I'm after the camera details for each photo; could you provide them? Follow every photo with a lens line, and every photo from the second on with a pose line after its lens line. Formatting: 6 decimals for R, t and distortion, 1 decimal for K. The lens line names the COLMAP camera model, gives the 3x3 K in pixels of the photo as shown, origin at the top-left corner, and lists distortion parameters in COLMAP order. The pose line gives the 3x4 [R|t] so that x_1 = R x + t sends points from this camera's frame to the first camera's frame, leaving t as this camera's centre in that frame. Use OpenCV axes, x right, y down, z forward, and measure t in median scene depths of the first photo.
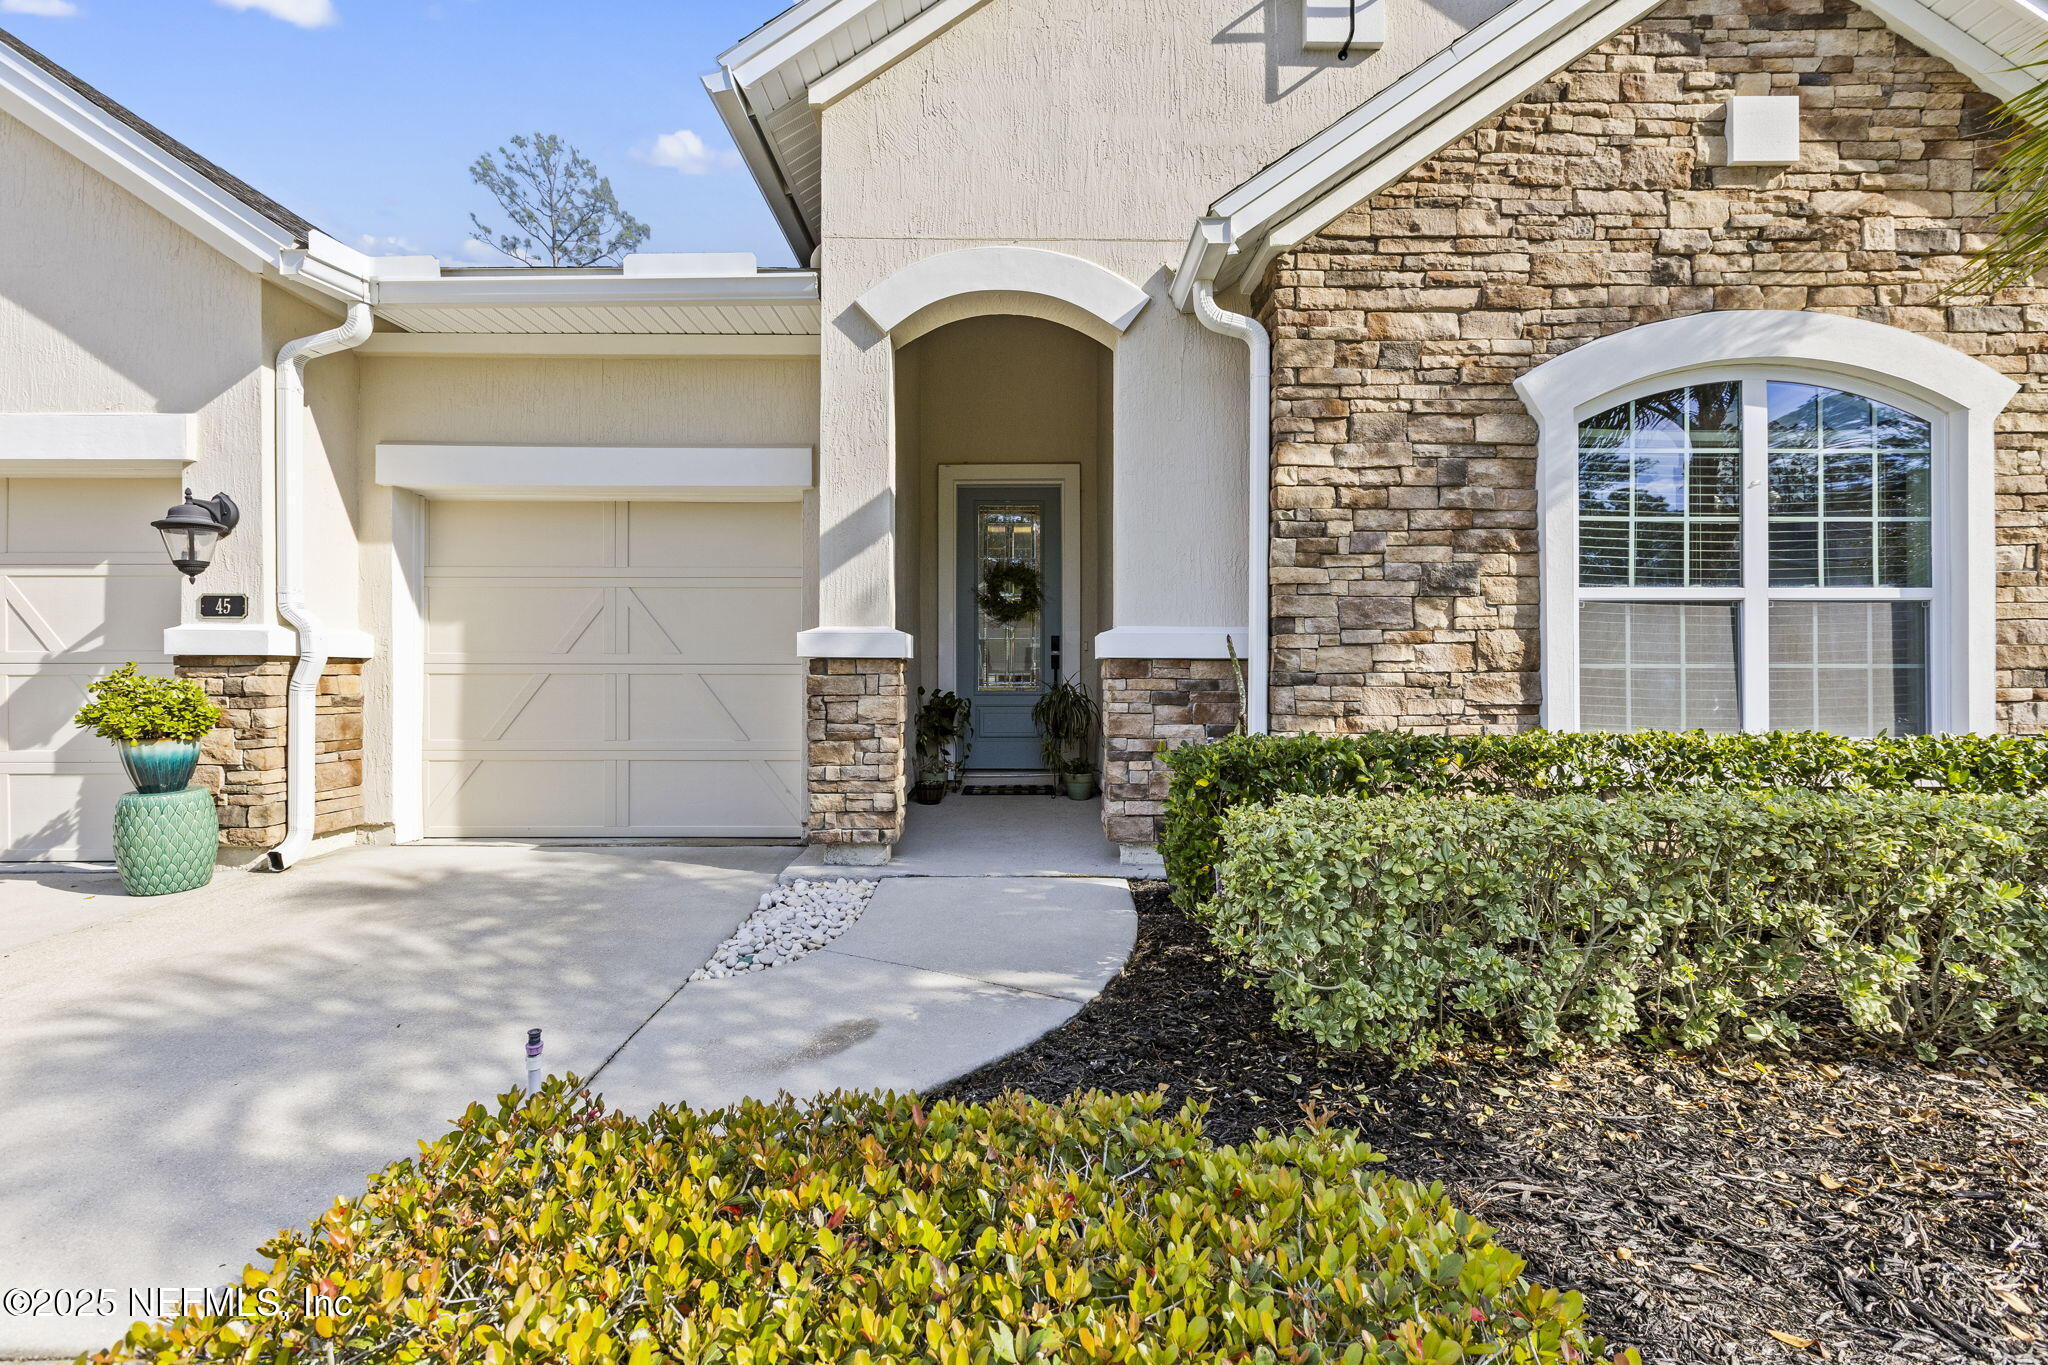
lens RADIAL K [[911.6, 0, 1013.2], [0, 911.6, 672.4], [0, 0, 1]] dist [0.003880, 0.000135]
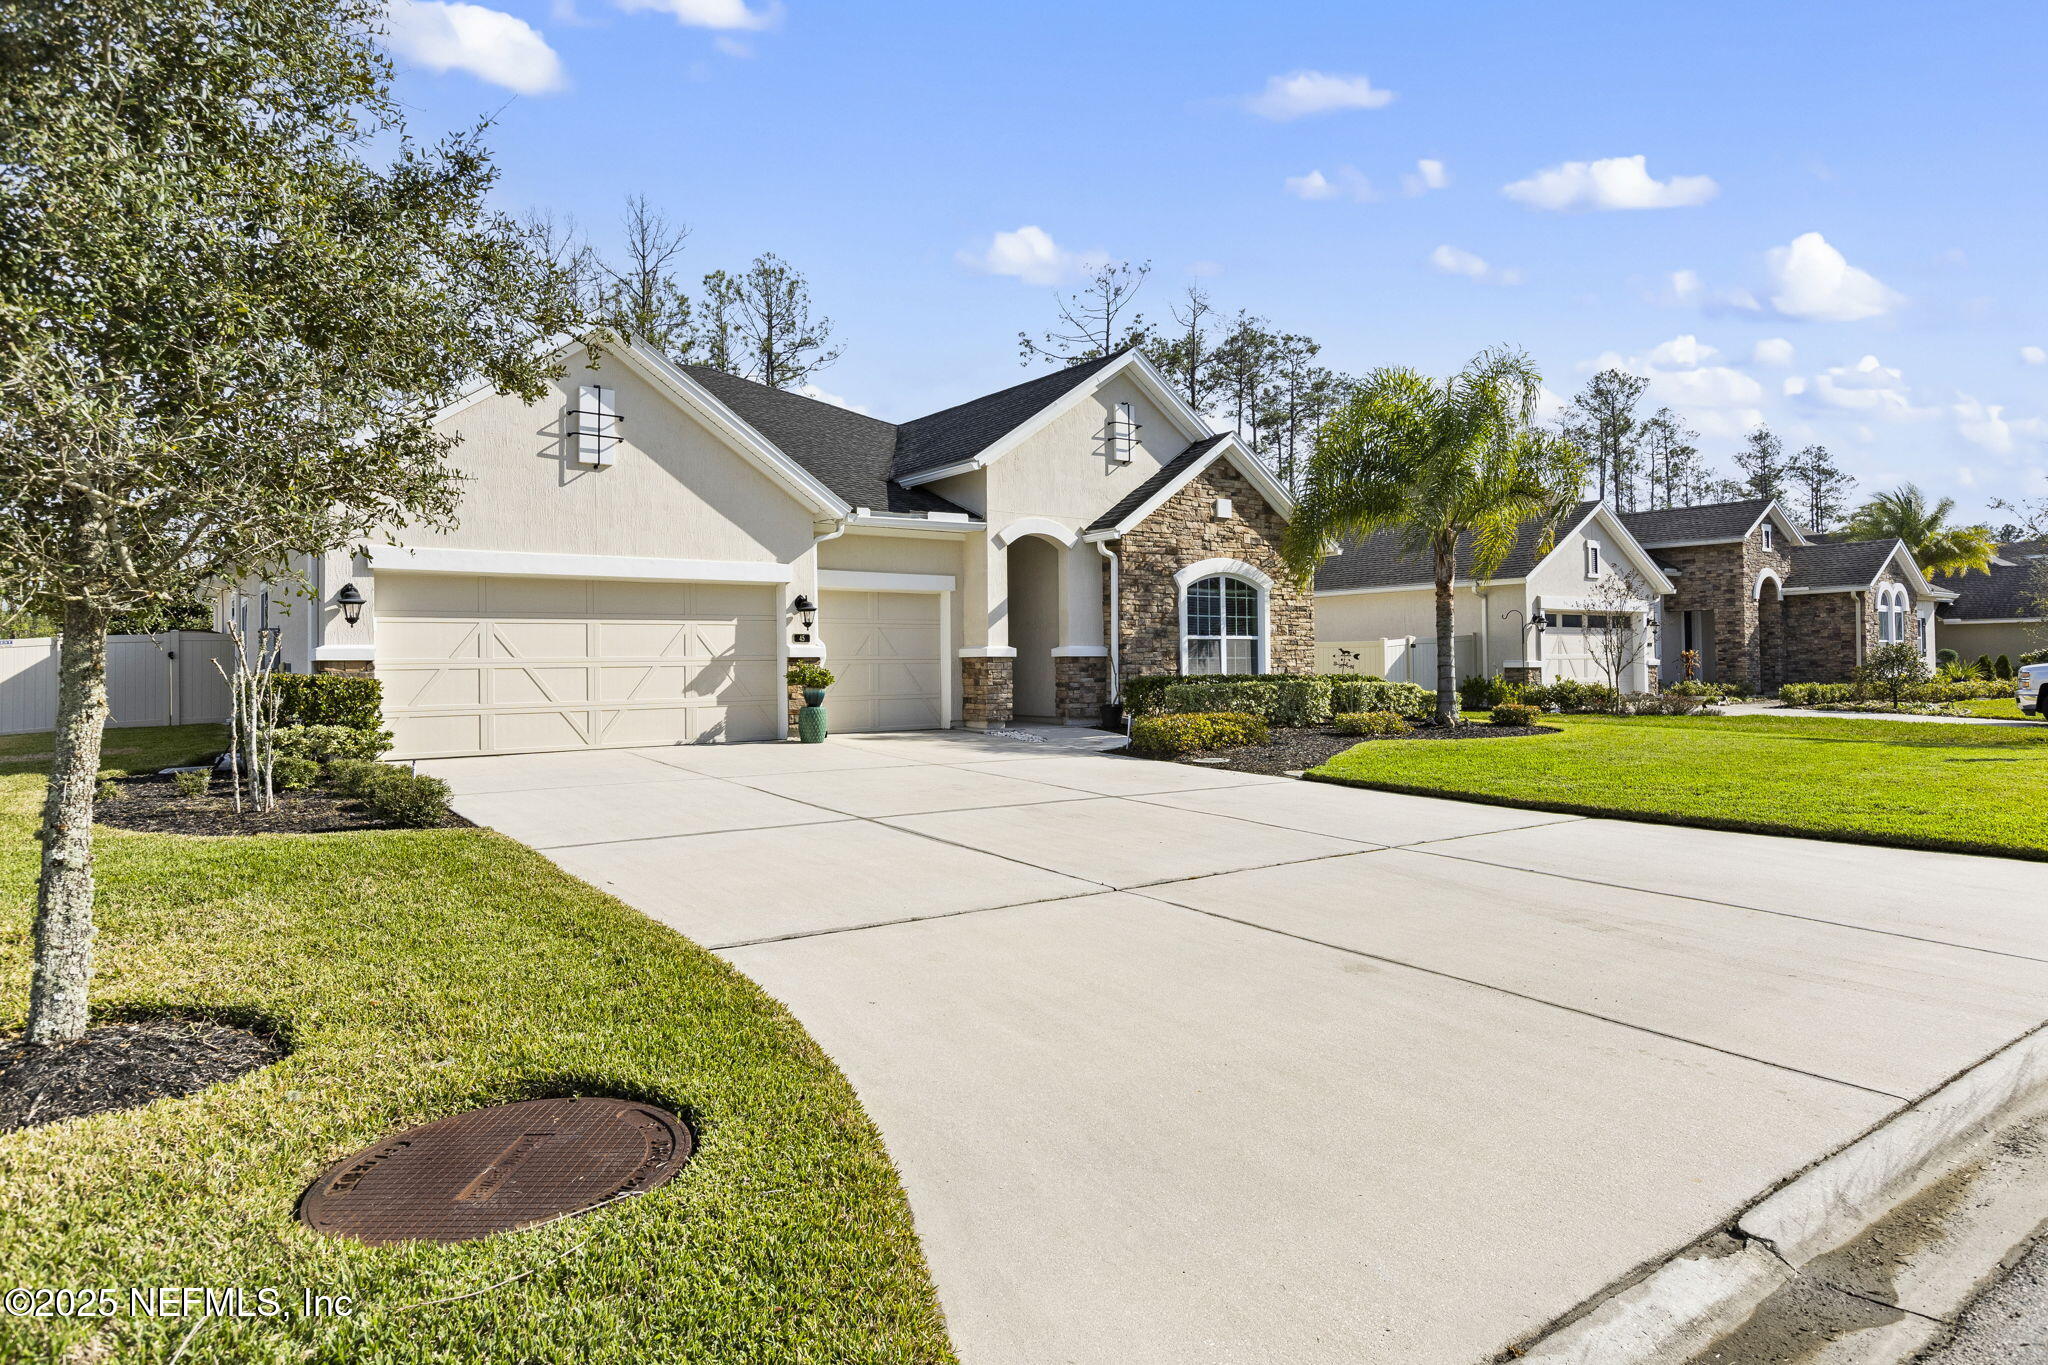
lens RADIAL K [[1195.5, 0, 1024.0], [0, 1195.5, 682.5], [0, 0, 1]] dist [0.005923, 0.000548]
pose [[0.811976, -0.017315, 0.583434, -2.454513], [0.010013, 0.999826, 0.015736, 0.007046], [-0.583605, -0.006935, 0.812008, -2.251375]]
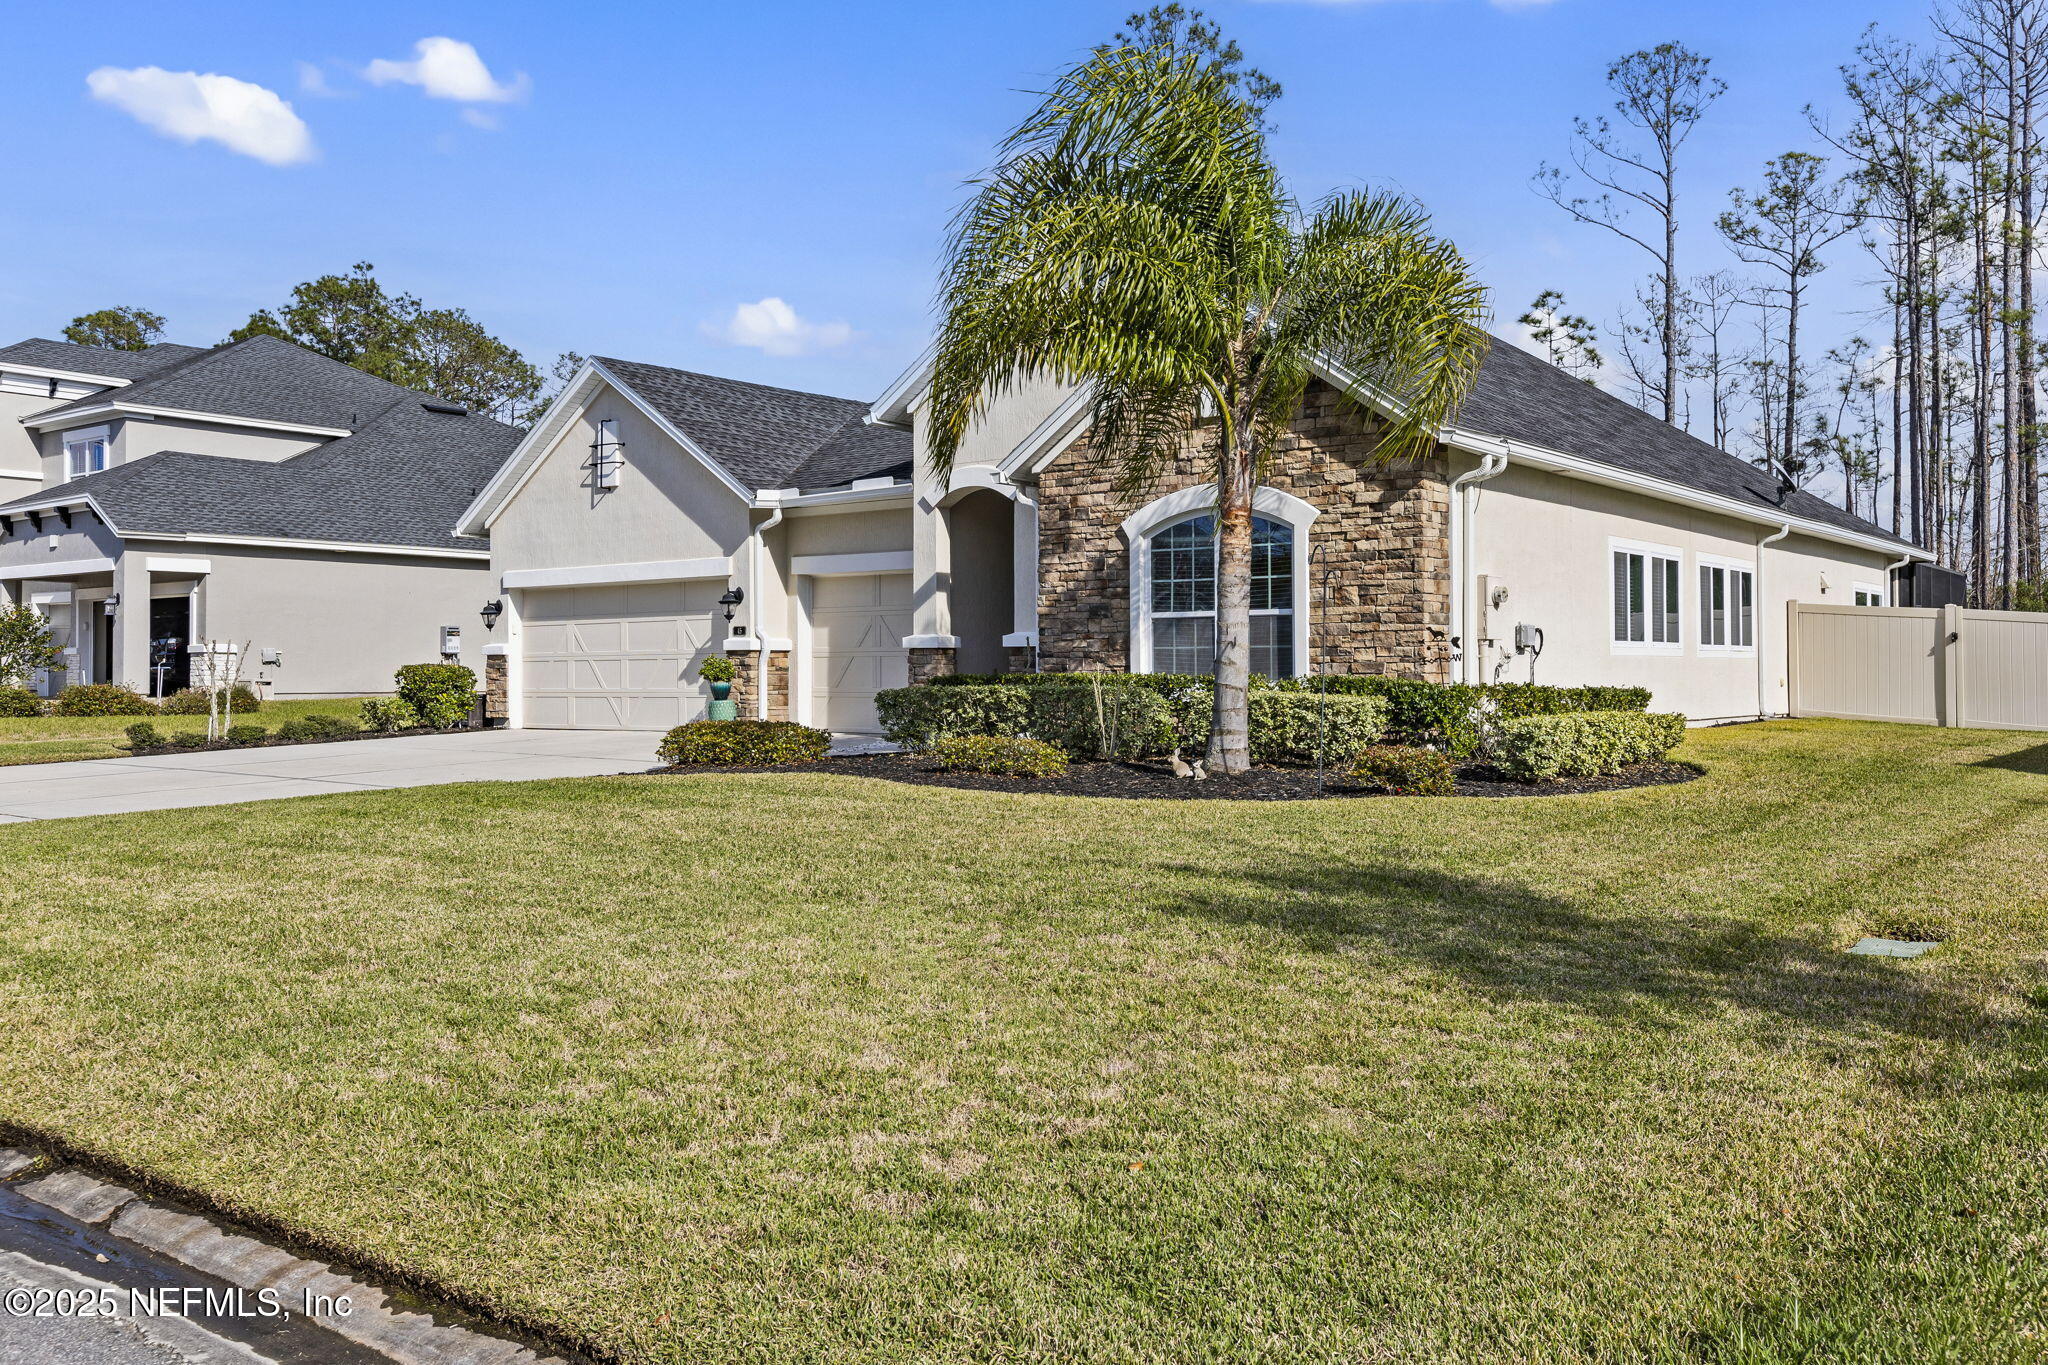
lens RADIAL K [[1706.7, 0, 1024.0], [0, 1706.7, 682.5], [0, 0, 1]] dist [-0.005488, -0.002004]
pose [[0.785050, 0.000667, -0.619432, 2.860321], [0.005085, 0.999959, 0.007520, 0.042508], [0.619411, -0.009053, 0.785014, -2.376543]]
